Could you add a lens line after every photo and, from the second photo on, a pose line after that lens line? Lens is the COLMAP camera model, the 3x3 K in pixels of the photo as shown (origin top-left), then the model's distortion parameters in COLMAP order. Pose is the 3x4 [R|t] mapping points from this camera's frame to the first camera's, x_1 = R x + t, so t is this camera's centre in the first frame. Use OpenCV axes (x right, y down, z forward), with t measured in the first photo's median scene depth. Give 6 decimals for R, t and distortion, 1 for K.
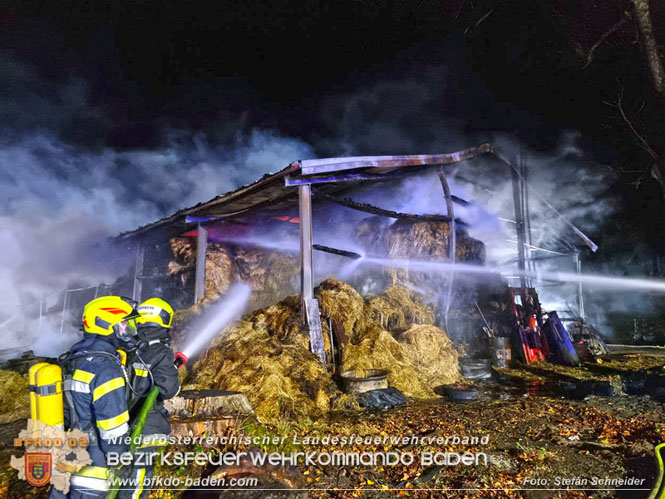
lens RADIAL K [[458.5, 0, 332.0], [0, 458.5, 254.9], [0, 0, 1]] dist [0.065832, -0.038185]
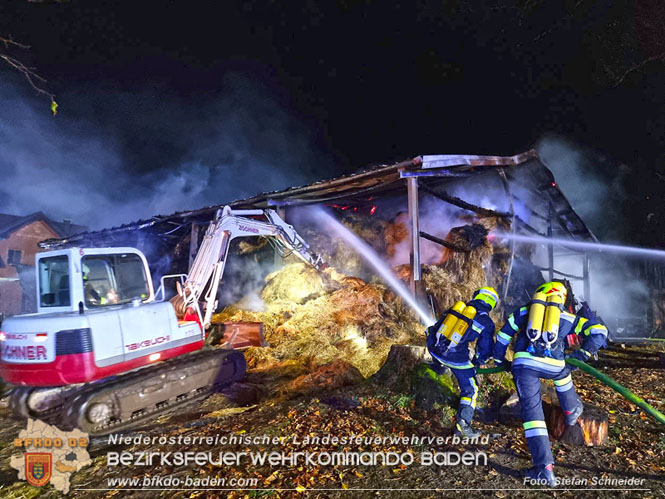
lens RADIAL K [[458.5, 0, 337.3], [0, 458.5, 253.6], [0, 0, 1]] dist [0.065832, -0.038185]
pose [[0.993663, 0.046258, 0.102438, -0.327774], [-0.047784, 0.998780, 0.012491, 0.025043], [-0.101735, -0.017307, 0.994661, -0.088010]]
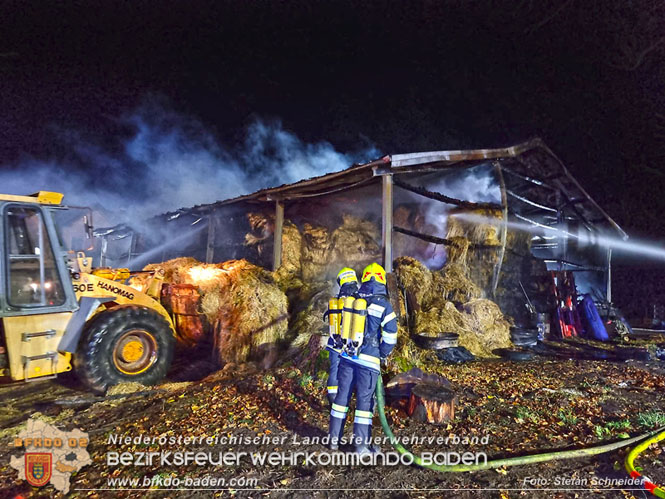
lens RADIAL K [[458.5, 0, 330.2], [0, 458.5, 259.2], [0, 0, 1]] dist [0.065832, -0.038185]
pose [[0.998574, 0.047064, -0.025188, -0.157643], [-0.045353, 0.996877, 0.064643, -0.007194], [0.028152, -0.063408, 0.997591, -0.175720]]
